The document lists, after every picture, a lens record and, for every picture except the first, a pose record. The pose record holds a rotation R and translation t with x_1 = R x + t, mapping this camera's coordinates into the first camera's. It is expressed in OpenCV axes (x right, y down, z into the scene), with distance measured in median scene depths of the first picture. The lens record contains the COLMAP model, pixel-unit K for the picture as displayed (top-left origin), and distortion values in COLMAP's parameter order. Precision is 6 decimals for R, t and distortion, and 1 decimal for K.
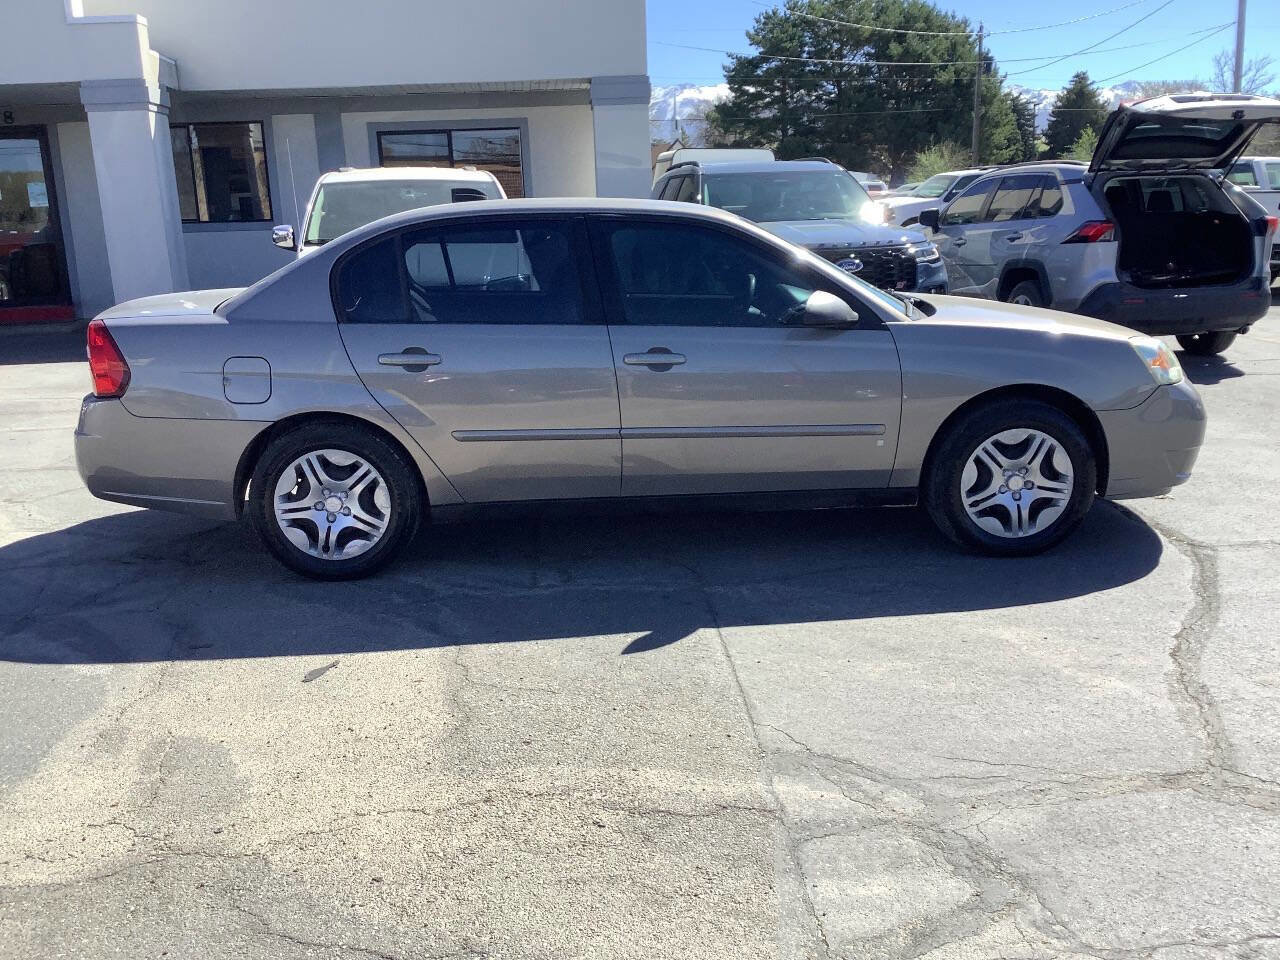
lens RADIAL K [[1142.1, 0, 640.0], [0, 1142.1, 480.0], [0, 0, 1]] dist [0.098350, -0.171774]
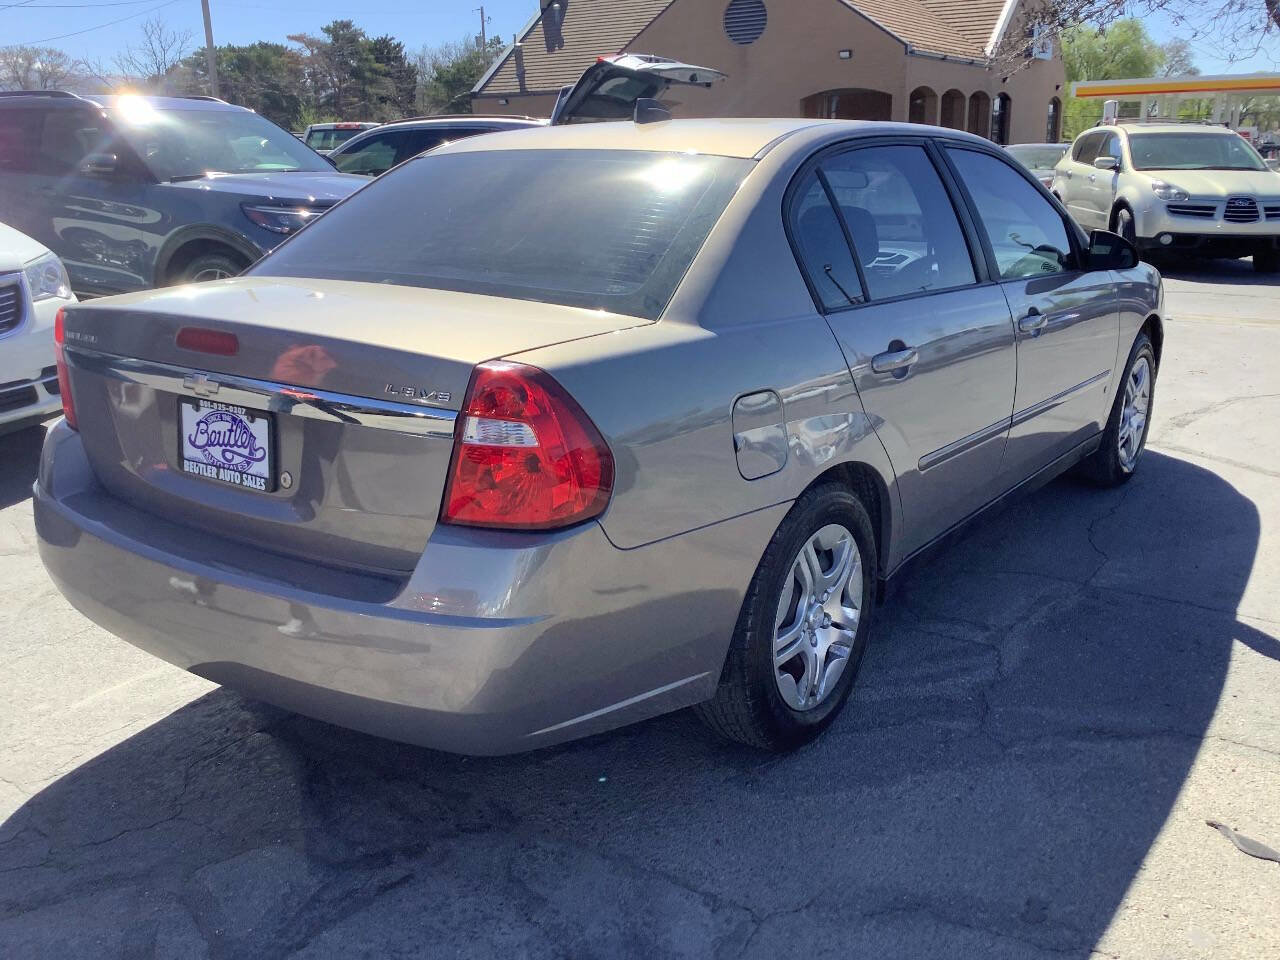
lens RADIAL K [[1125.7, 0, 640.0], [0, 1125.7, 480.0], [0, 0, 1]] dist [0.085223, -0.146913]
pose [[0.635375, -0.196812, 0.746702, -0.752745], [0.174893, 0.978525, 0.109097, -0.129101], [-0.752138, 0.061276, 0.656151, 0.671472]]
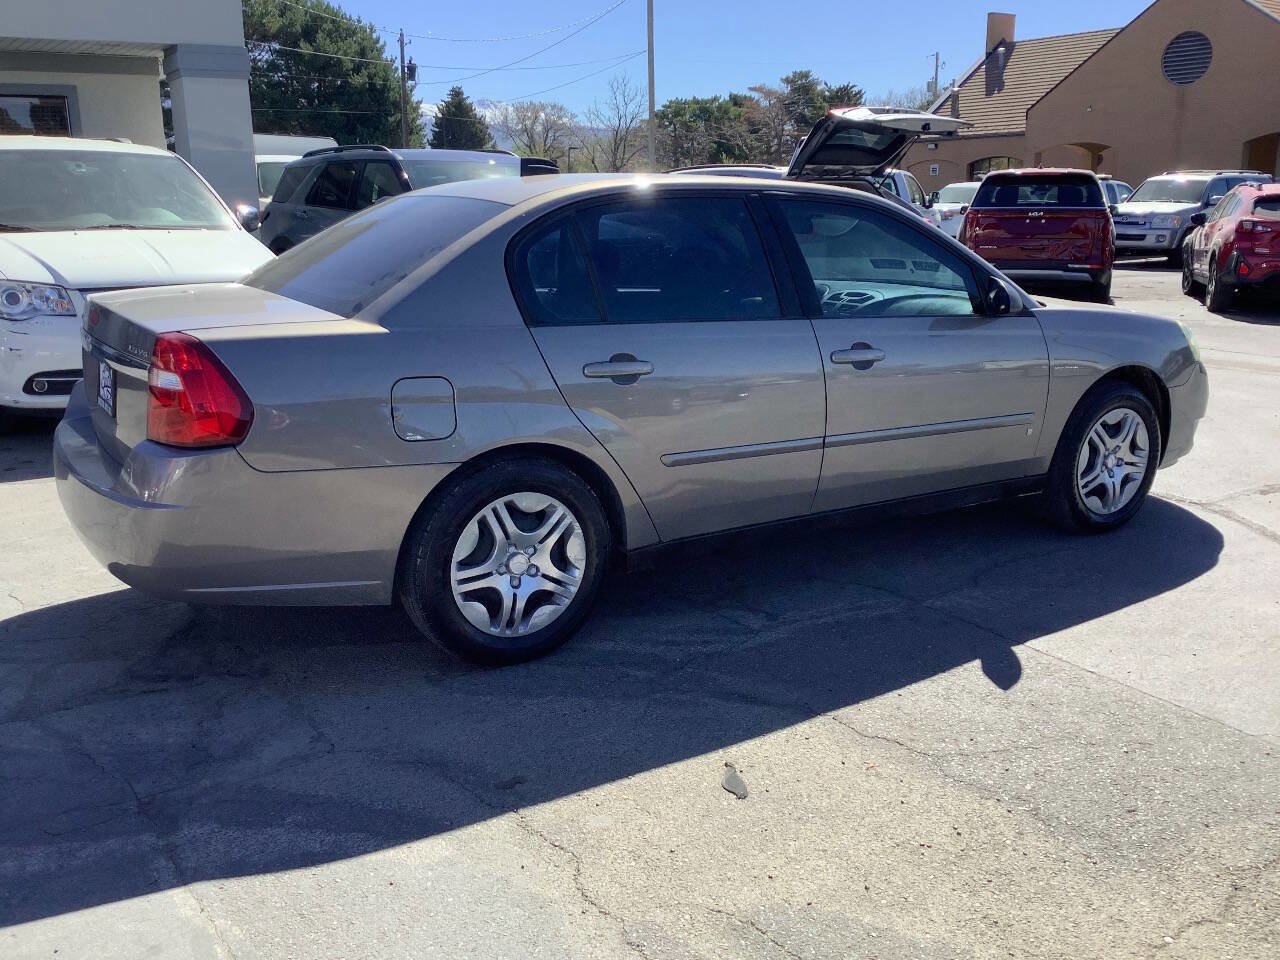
lens RADIAL K [[1122.2, 0, 642.4], [0, 1122.2, 492.7], [0, 0, 1]] dist [0.090428, -0.151731]
pose [[0.875672, -0.097207, 0.473021, -0.541726], [0.091537, 0.995184, 0.035057, -0.044396], [-0.474151, 0.012600, 0.880354, 0.299205]]
